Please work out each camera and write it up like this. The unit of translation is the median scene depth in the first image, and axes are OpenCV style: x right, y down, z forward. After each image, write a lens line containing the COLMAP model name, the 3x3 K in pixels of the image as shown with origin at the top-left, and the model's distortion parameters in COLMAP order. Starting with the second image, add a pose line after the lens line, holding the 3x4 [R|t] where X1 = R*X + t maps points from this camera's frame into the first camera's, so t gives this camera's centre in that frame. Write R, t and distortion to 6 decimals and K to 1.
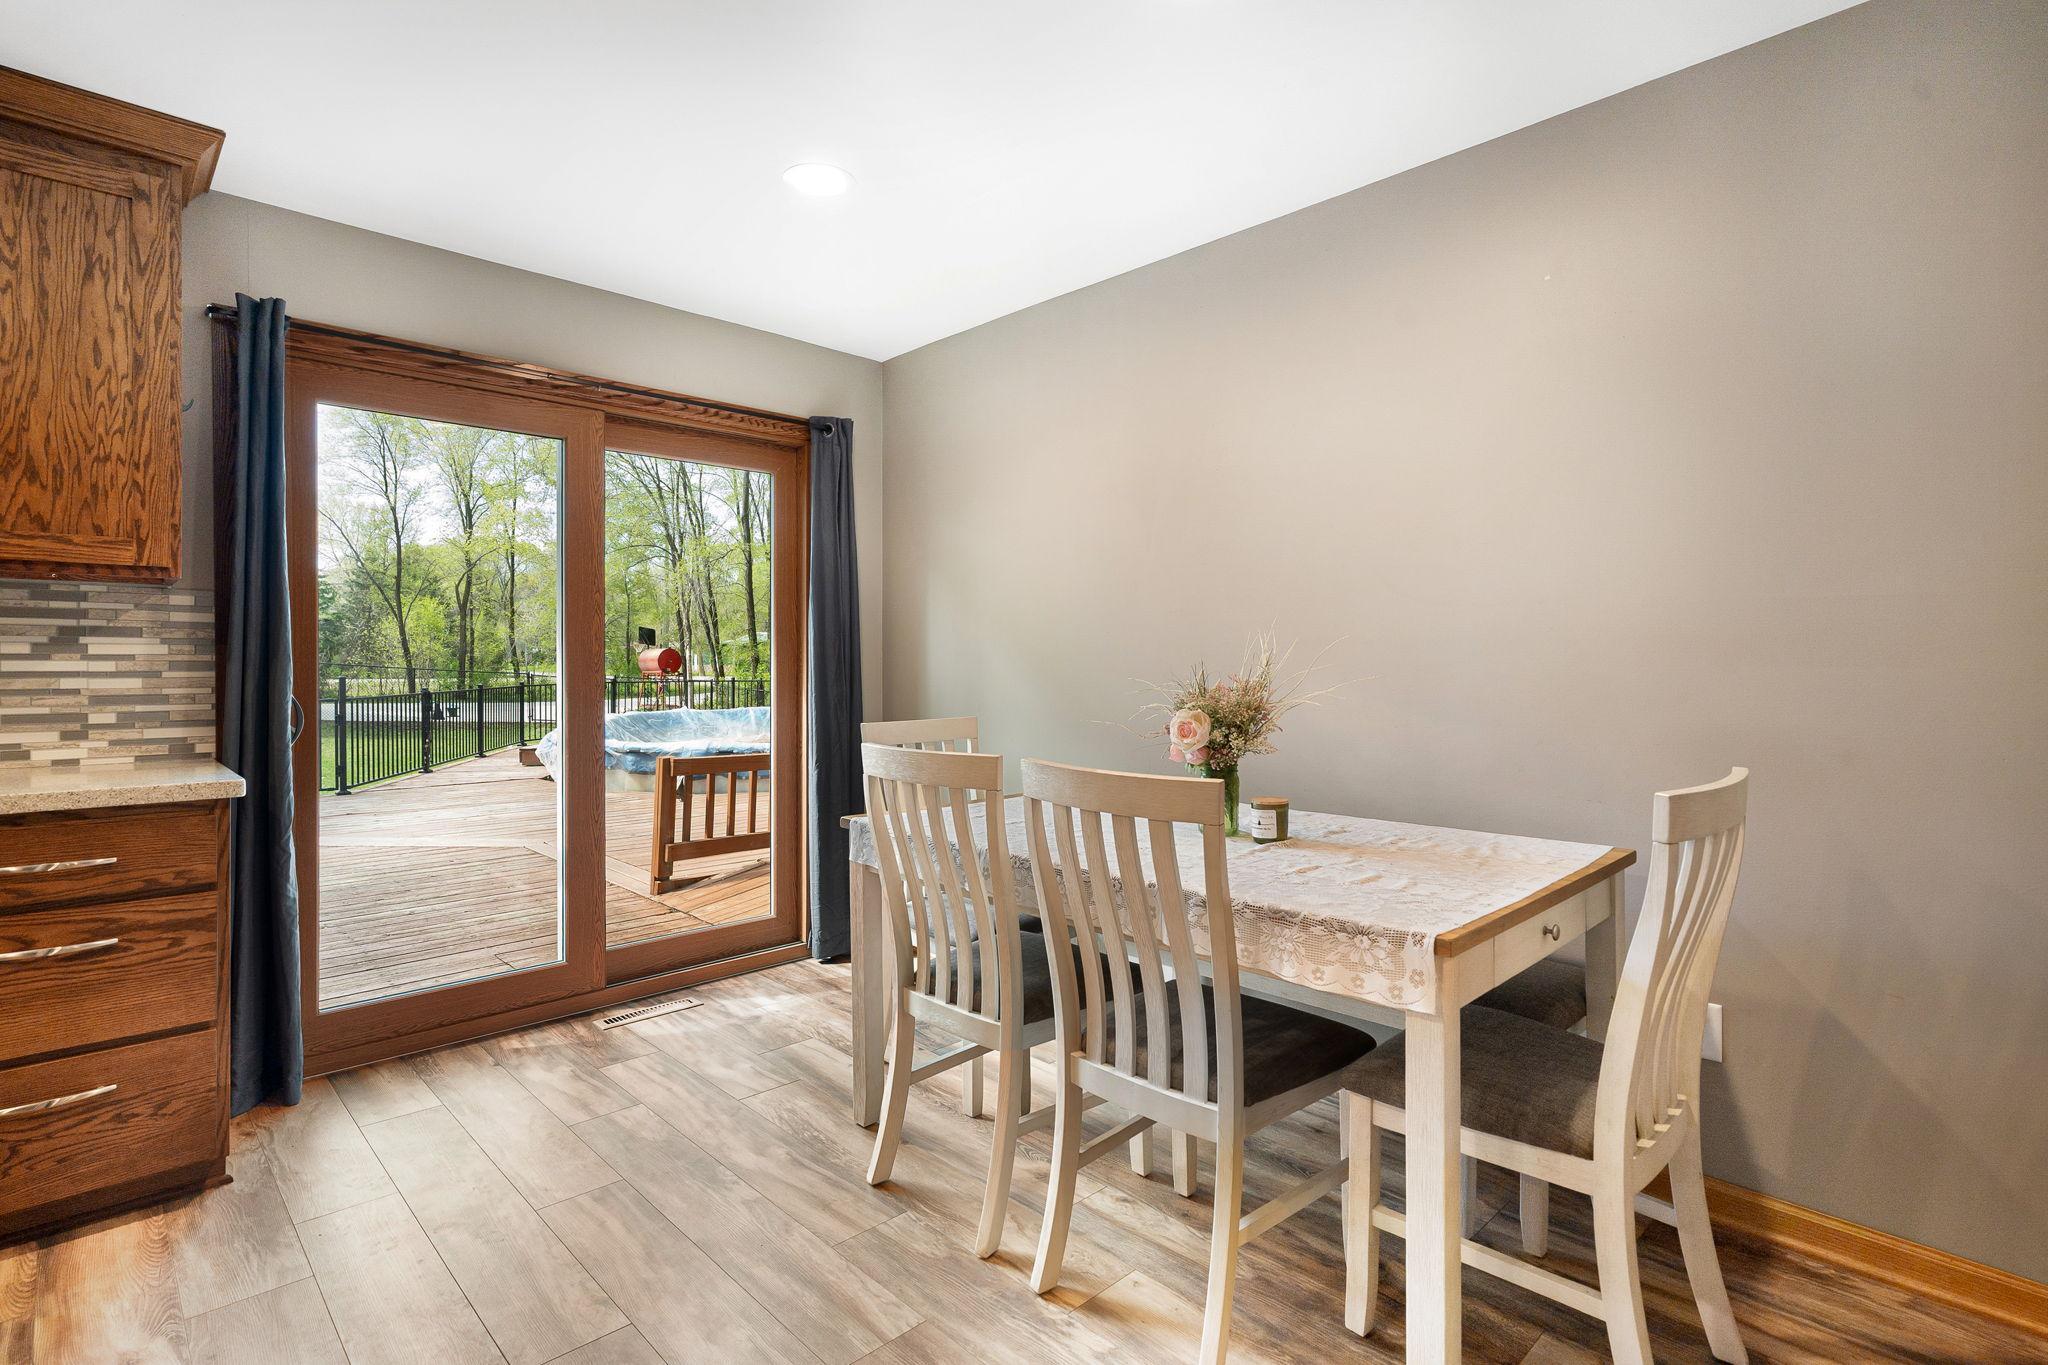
lens RADIAL K [[967.5, 0, 1018.0], [0, 967.5, 660.4], [0, 0, 1]] dist [0.000125, 0.000697]
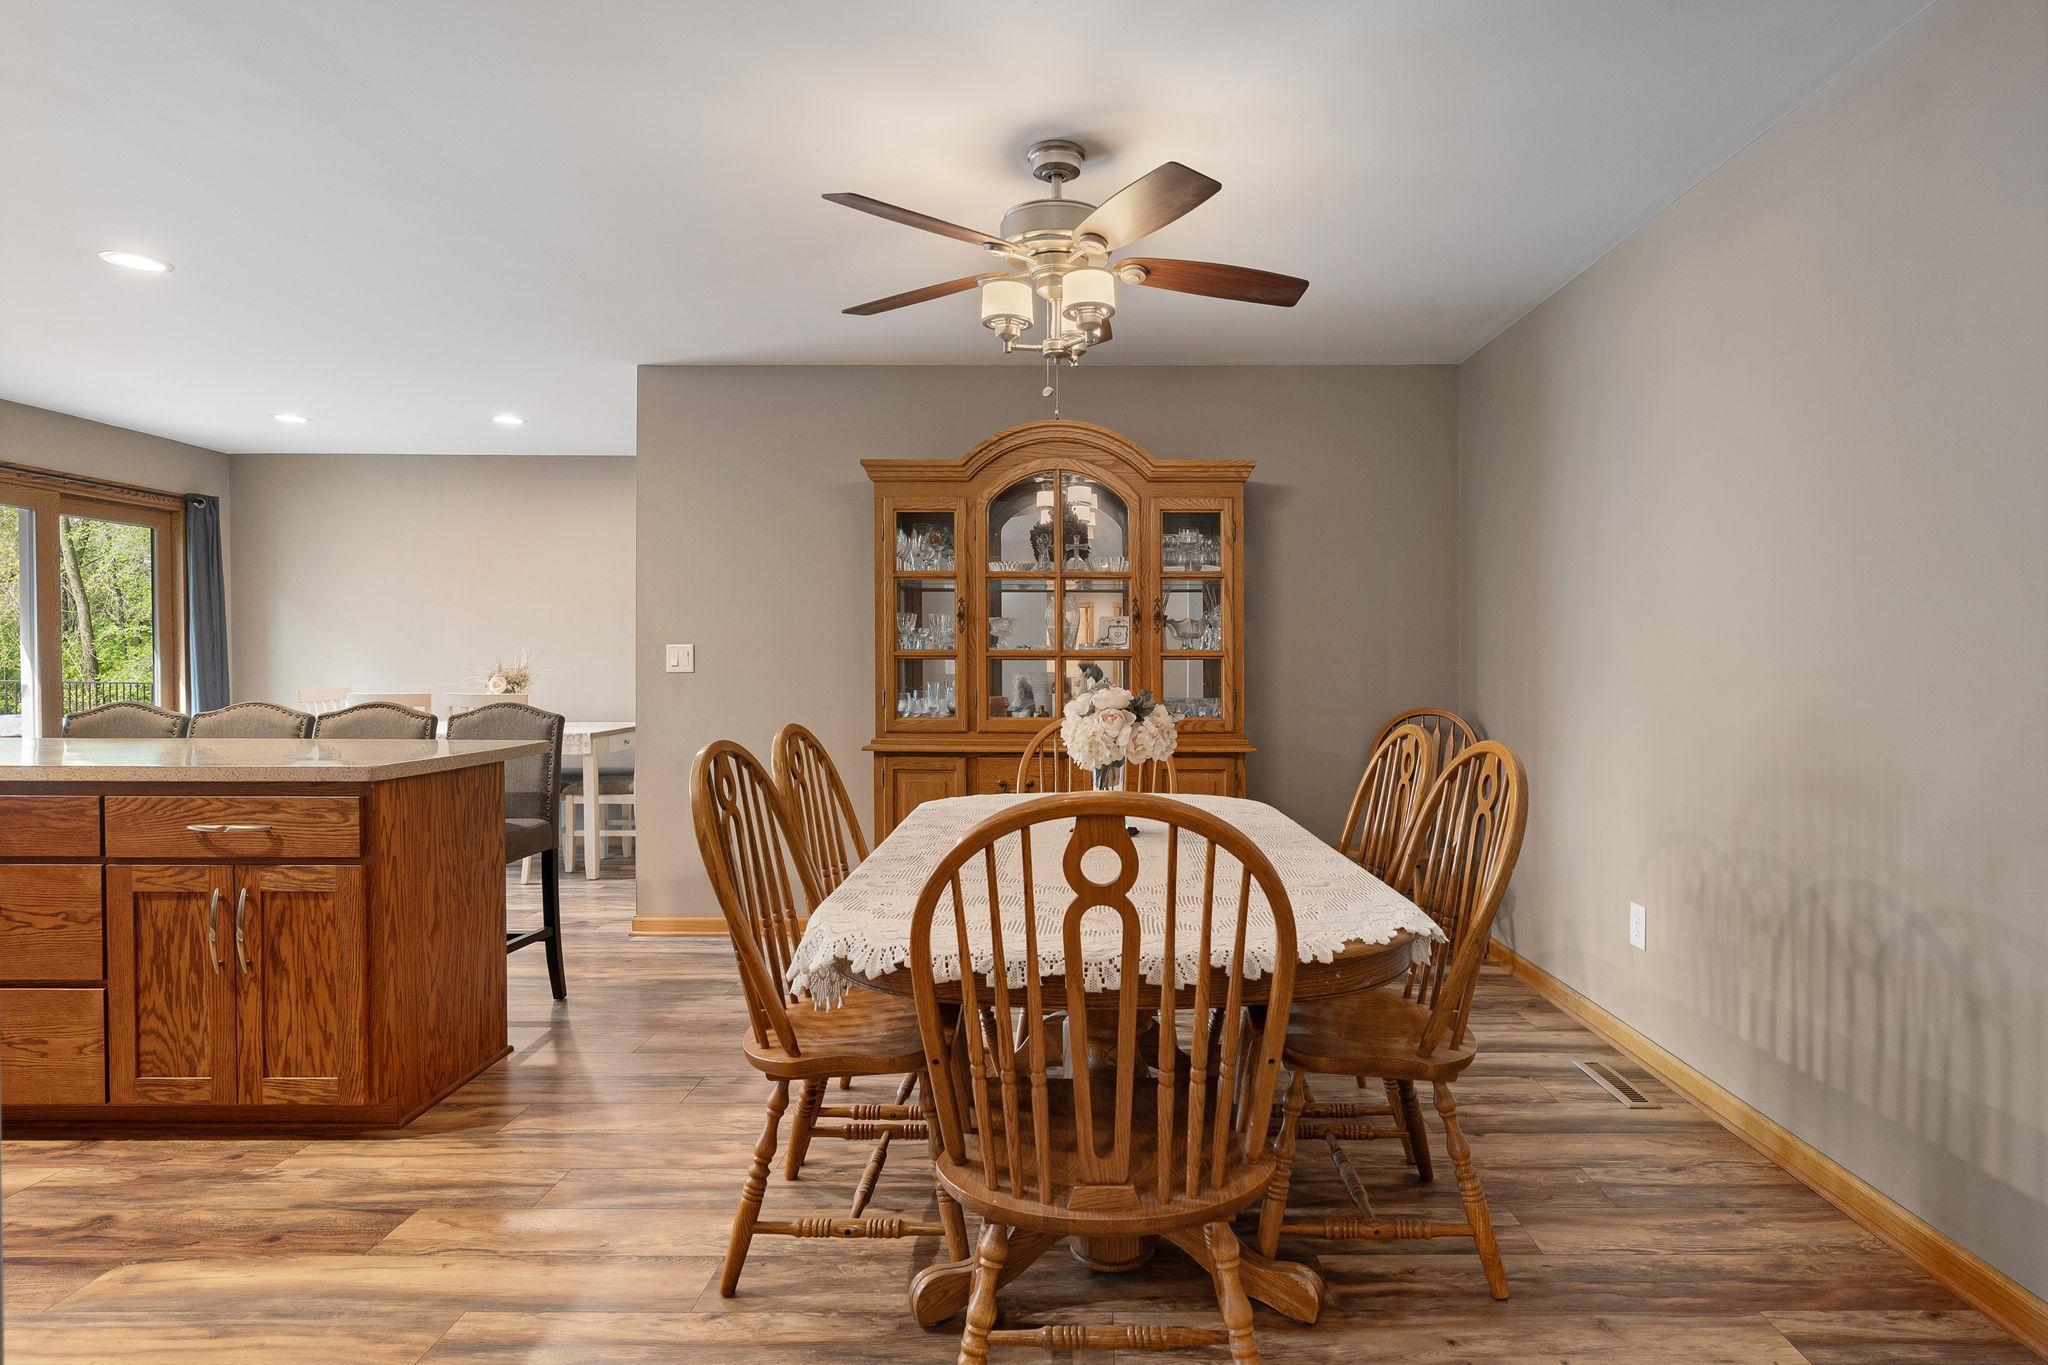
lens RADIAL K [[1077.1, 0, 1018.1], [0, 1077.1, 660.4], [0, 0, 1]] dist [-0.002081, 0.000106]
pose [[0.729997, -0.002031, 0.683447, -0.757224], [-0.000952, 0.999992, 0.003989, -0.004469], [-0.683449, -0.003563, 0.729989, -1.986847]]
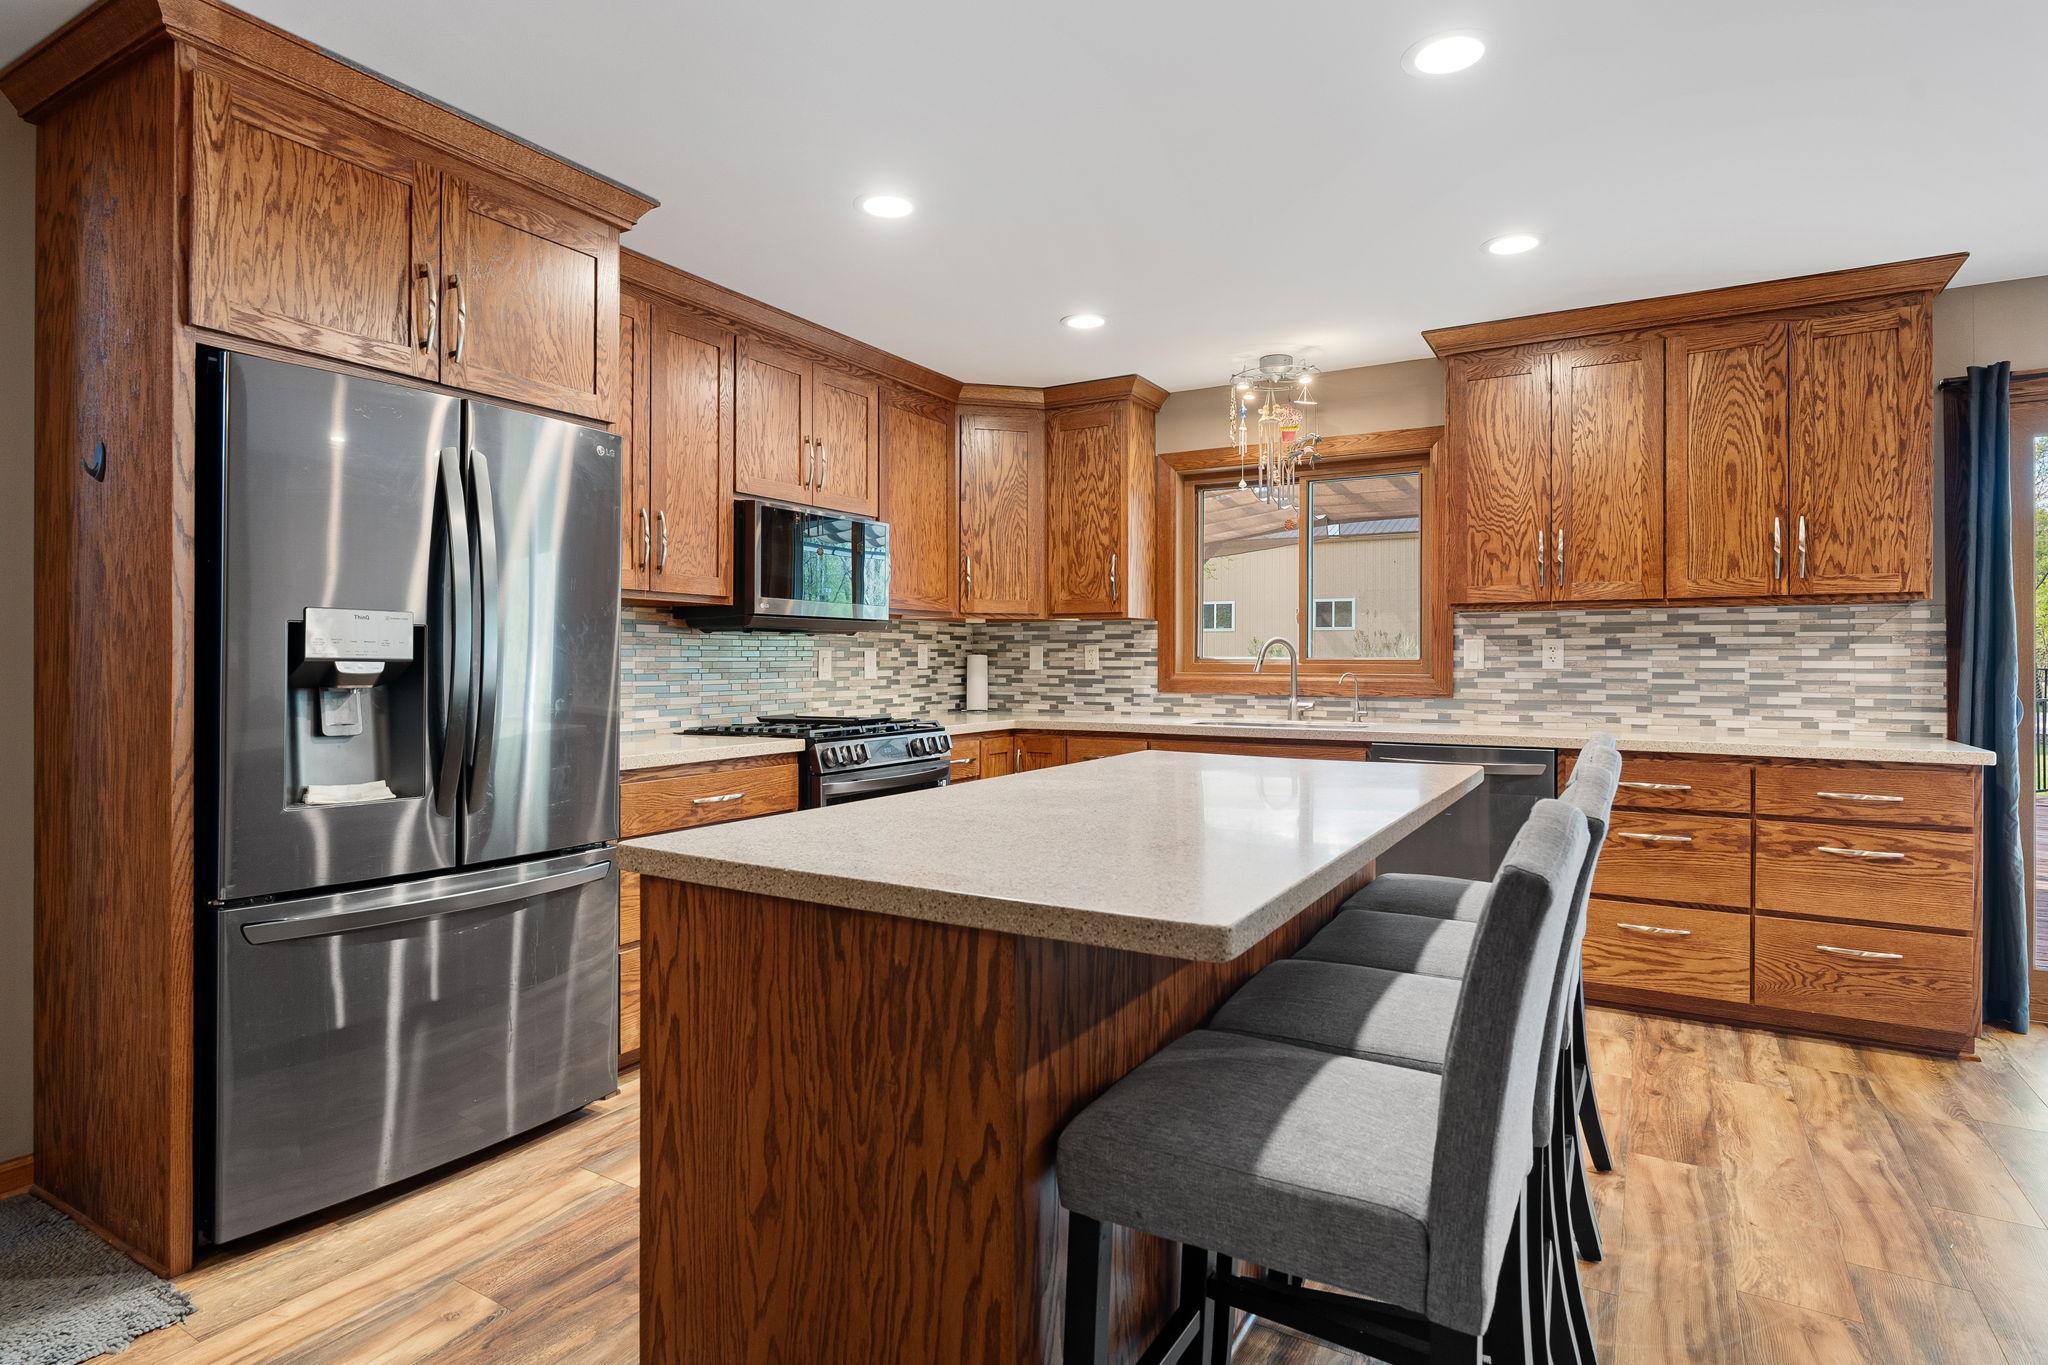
lens RADIAL K [[1077.1, 0, 1018.1], [0, 1077.1, 660.4], [0, 0, 1]] dist [-0.002081, 0.000106]
pose [[0.254838, -0.000030, -0.966984, 0.252286], [0.001431, 0.999999, 0.000347, -0.002976], [0.966983, -0.001472, 0.254838, -0.610525]]
